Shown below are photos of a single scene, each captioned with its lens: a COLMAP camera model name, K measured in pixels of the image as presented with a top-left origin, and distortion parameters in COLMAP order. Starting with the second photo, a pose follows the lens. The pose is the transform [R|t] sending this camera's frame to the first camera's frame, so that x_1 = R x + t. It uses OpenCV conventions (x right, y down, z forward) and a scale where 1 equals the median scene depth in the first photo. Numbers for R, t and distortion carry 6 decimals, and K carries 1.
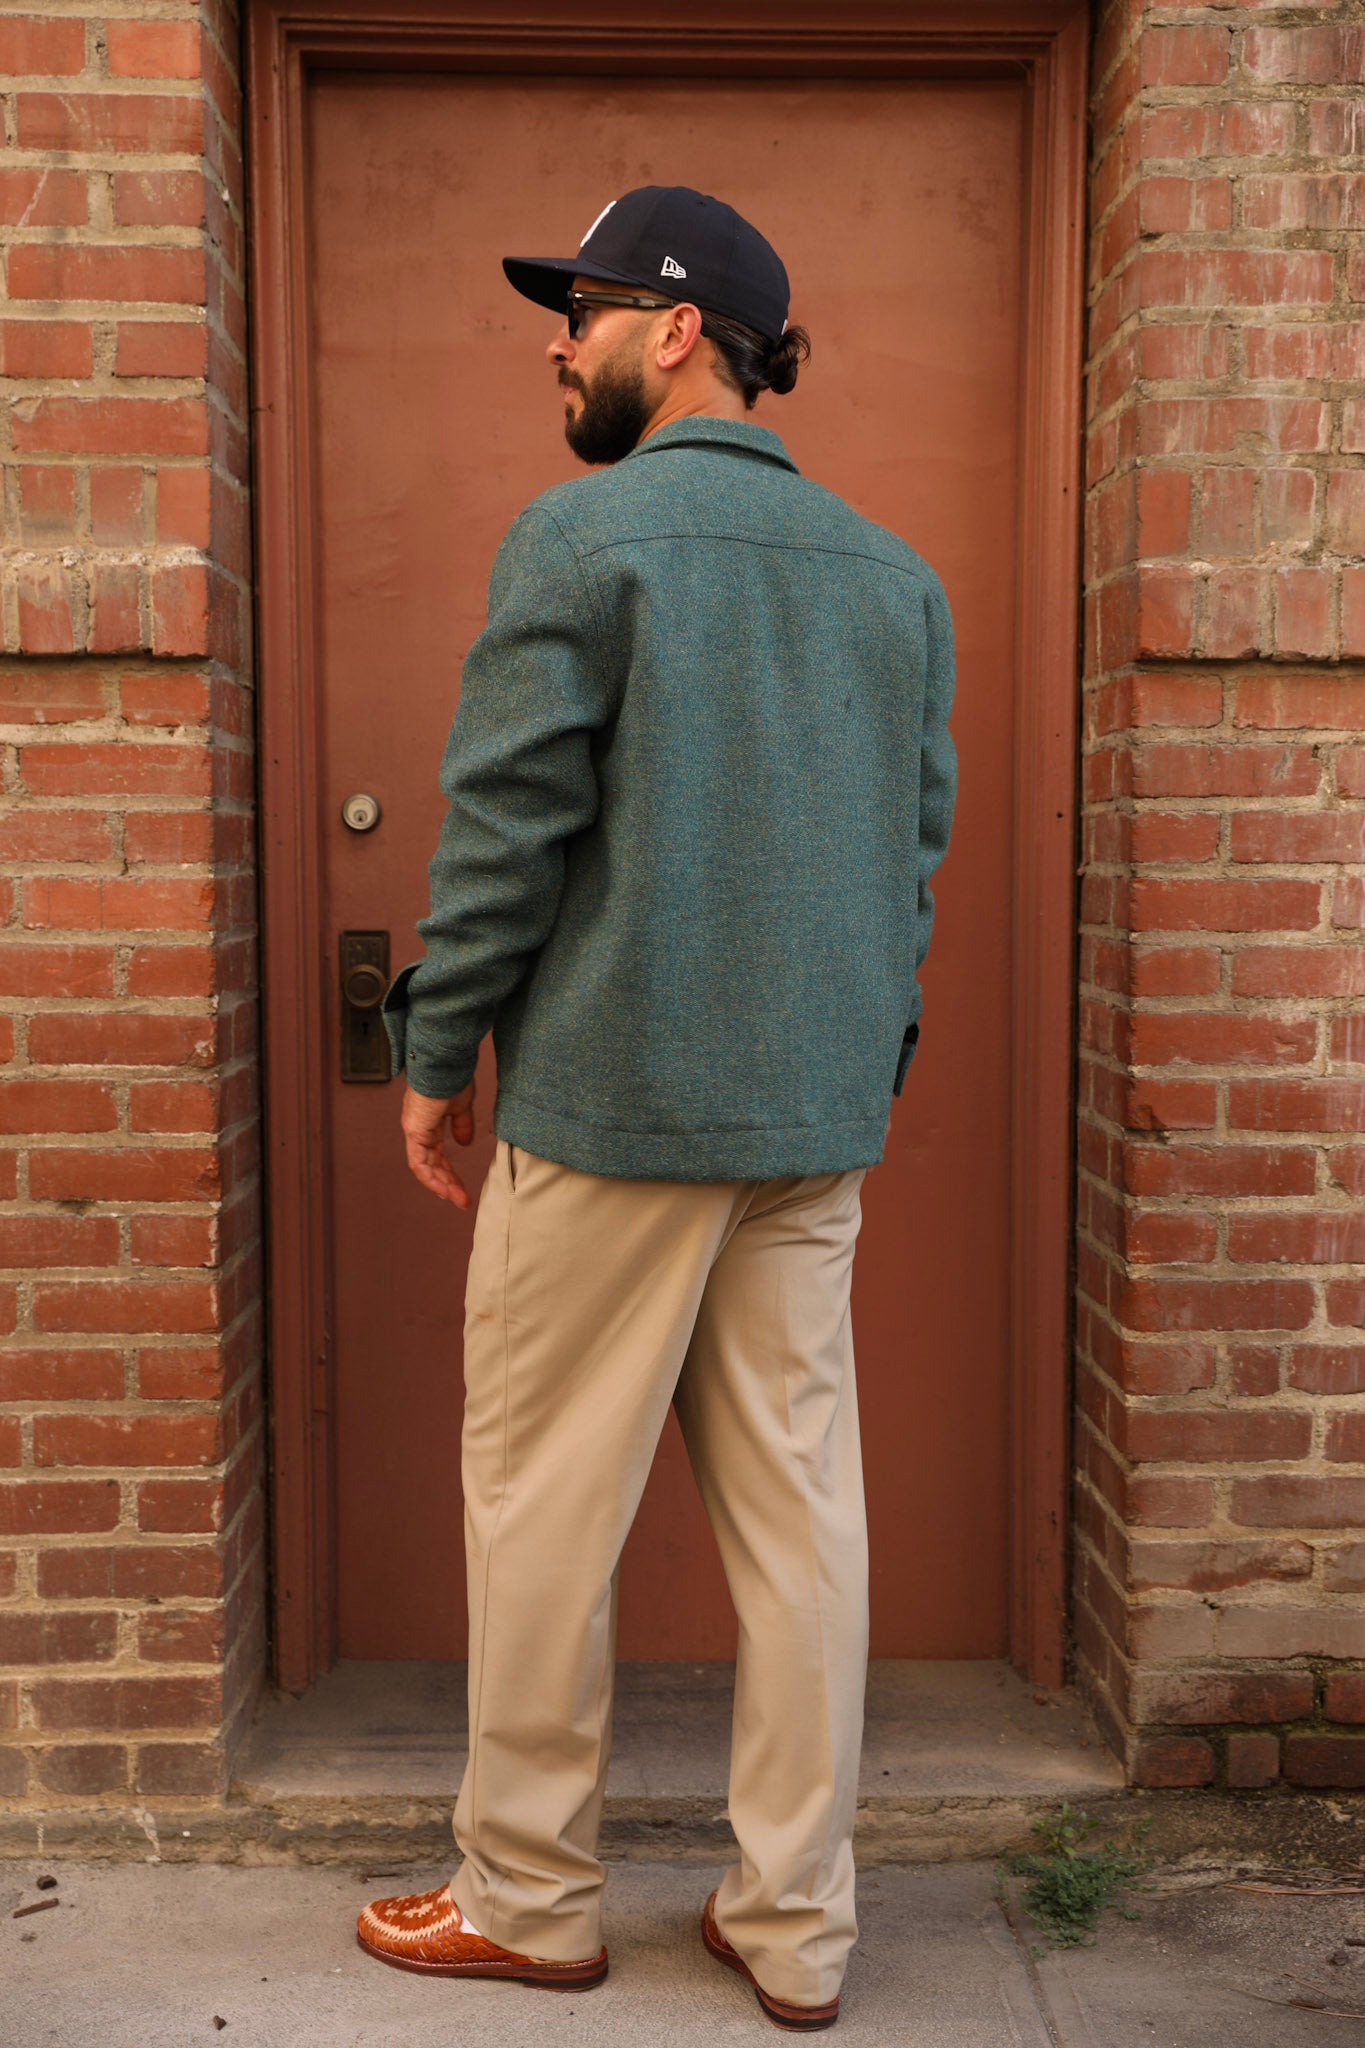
lens RADIAL K [[2406.5, 0, 661.3], [0, 2406.5, 1020.1], [0, 0, 1]] dist [0.025259, 0.140690]
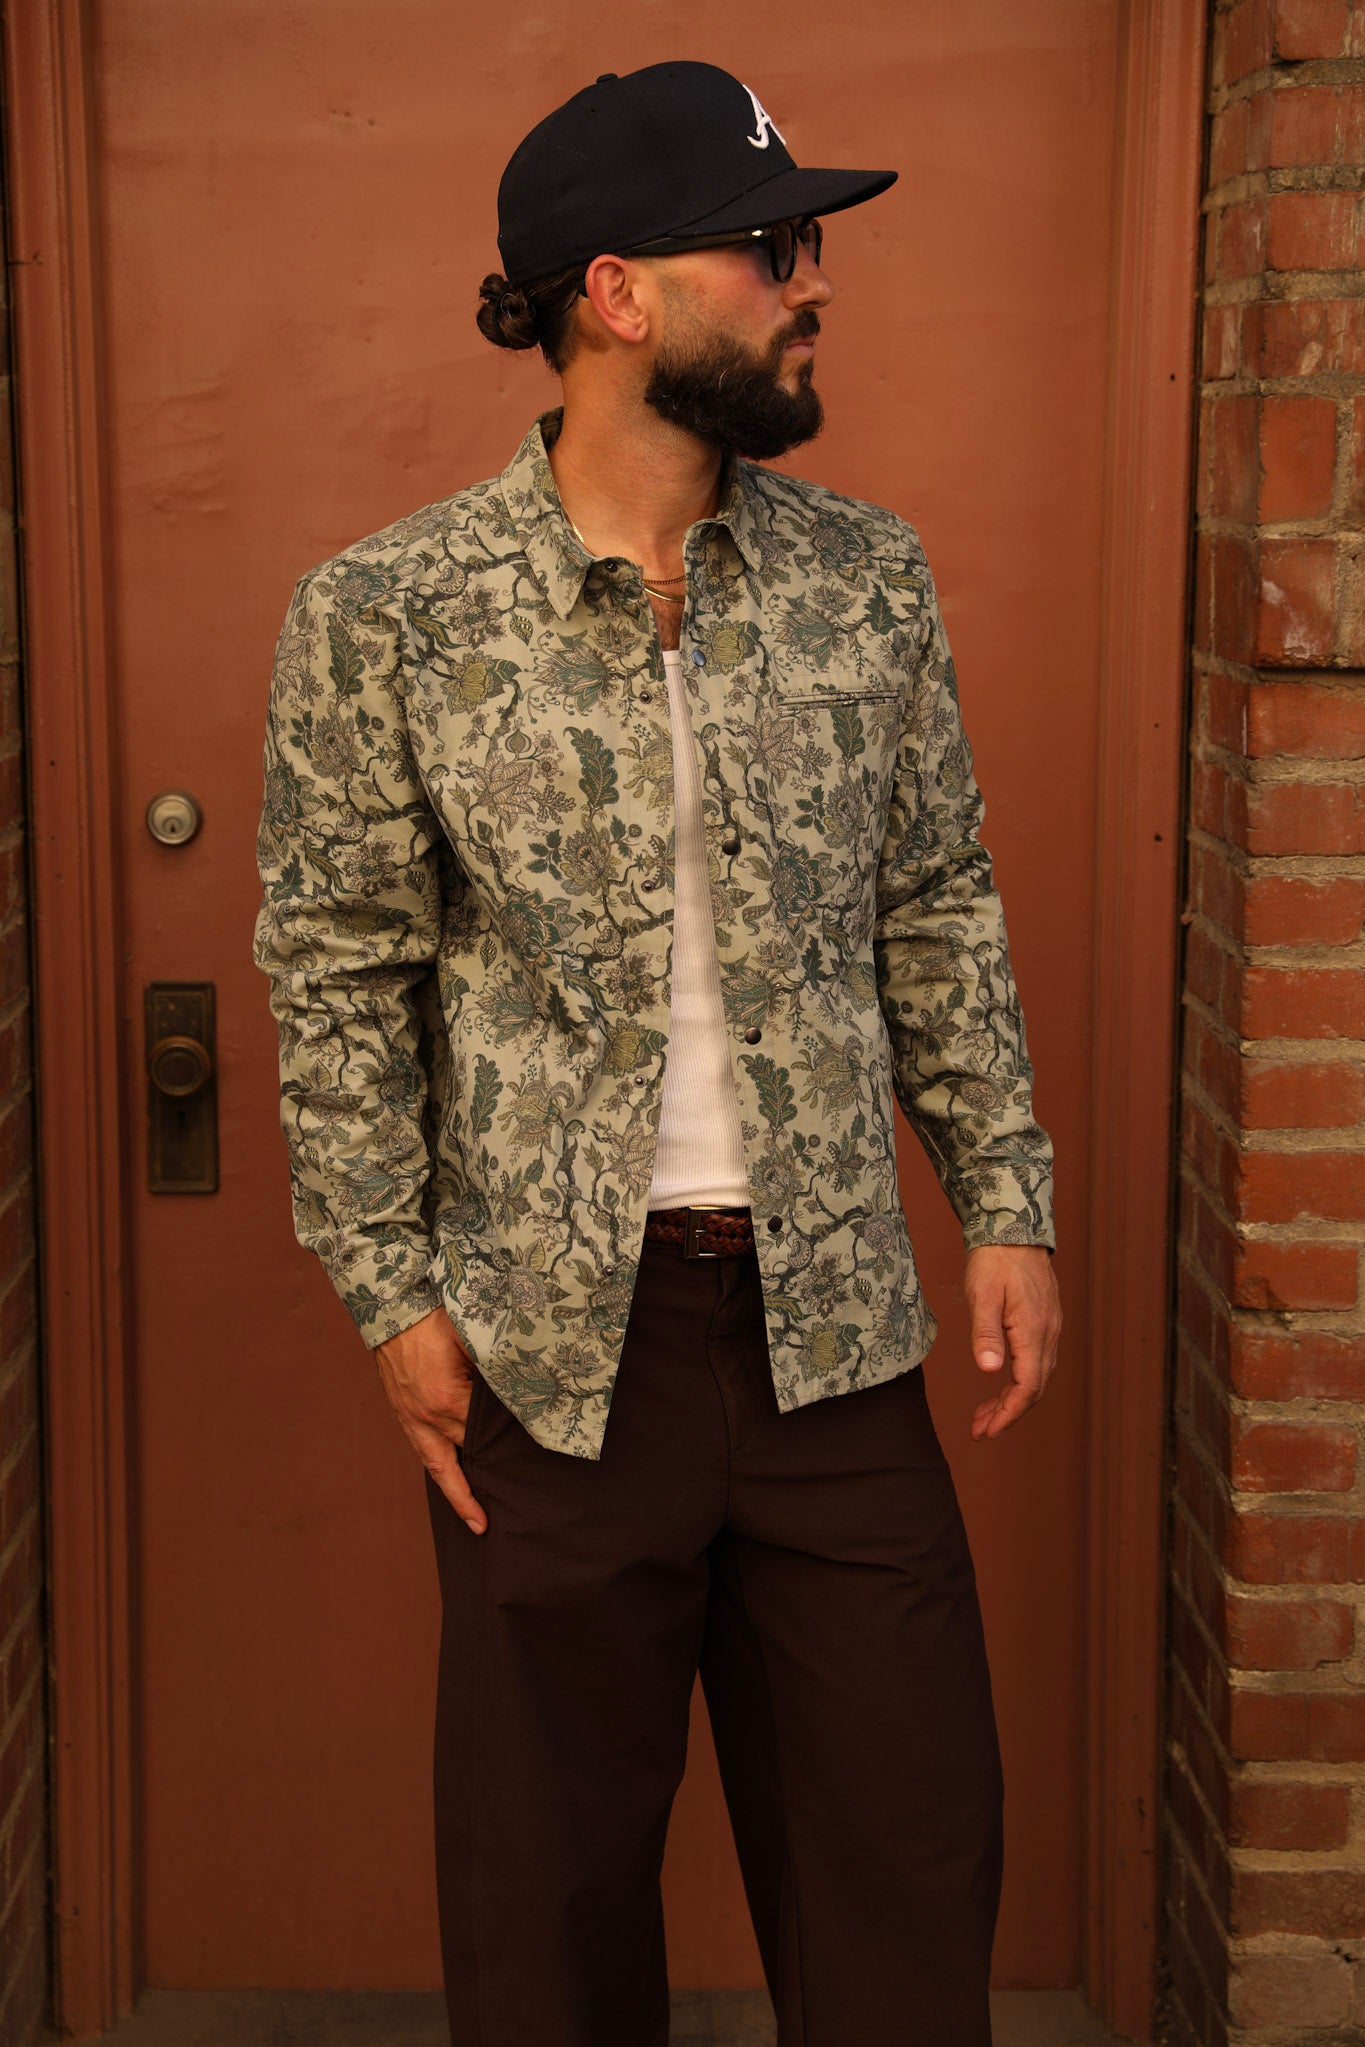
lens RADIAL K [[3827.0, 0, 661.4], [0, 3827.0, 1020.2], [0, 0, 1]] dist [0.197250, 0.158174]
pose [[0.999994, 0.003081, 0.001339, 0.019387], [-0.003183, 0.996441, 0.084231, -0.138773], [-0.001074, -0.084235, 0.996445, -0.146460]]
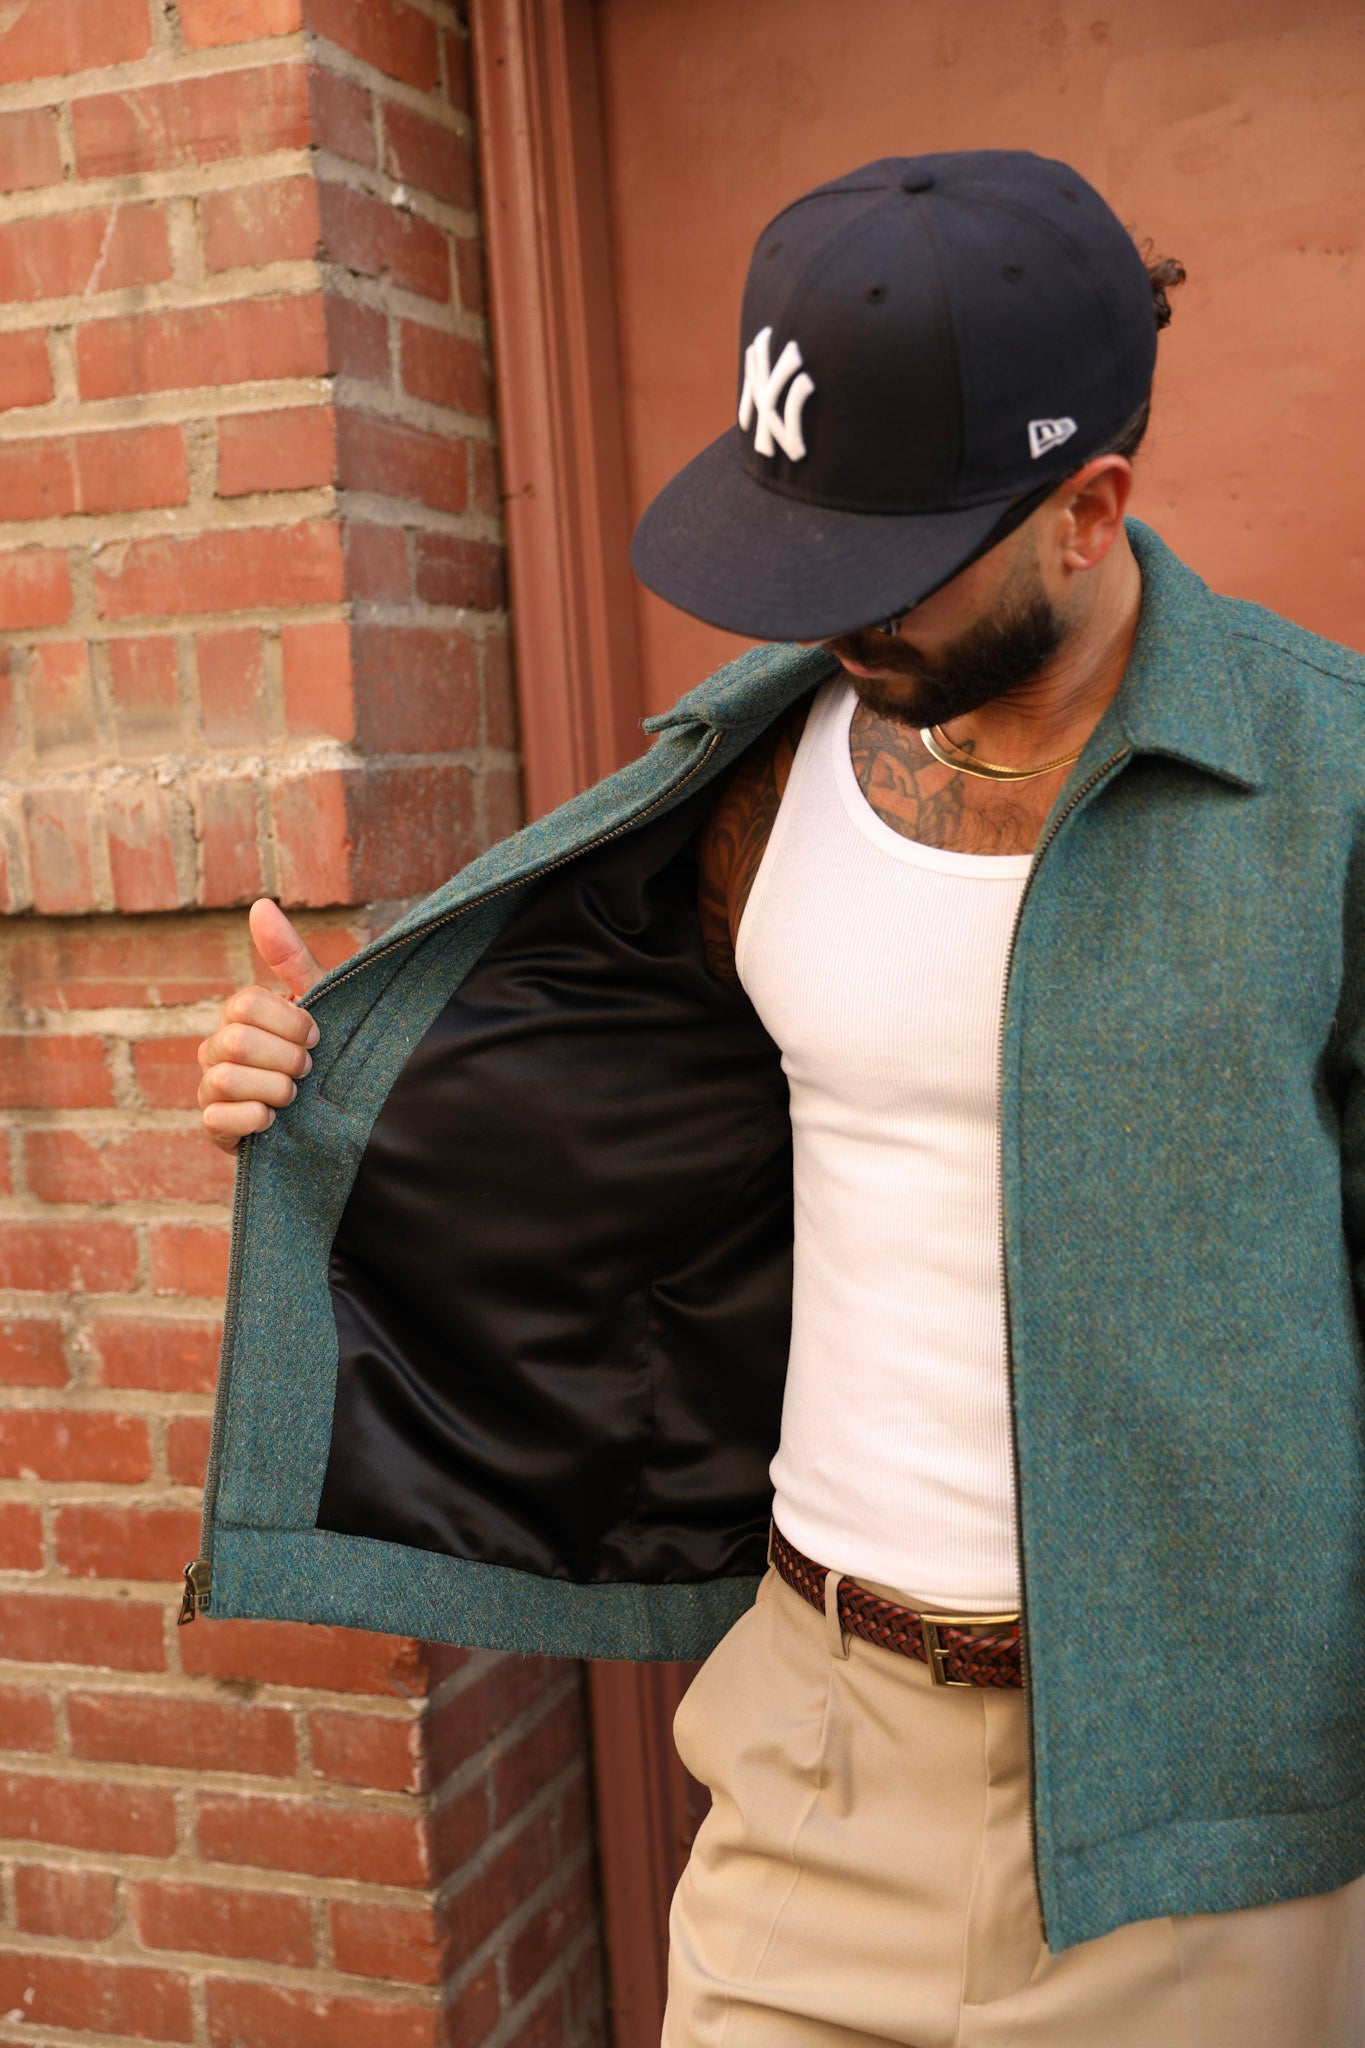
lens RADIAL K [[2406.5, 0, 661.3], [0, 2406.5, 1020.1], [0, 0, 1]] dist [0.025259, 0.140690]
pose [[0.922651, -0.017889, -0.385220, 0.142613], [0.033598, 0.998854, 0.034085, -0.135630], [0.384169, -0.044392, 0.922195, 0.407793]]
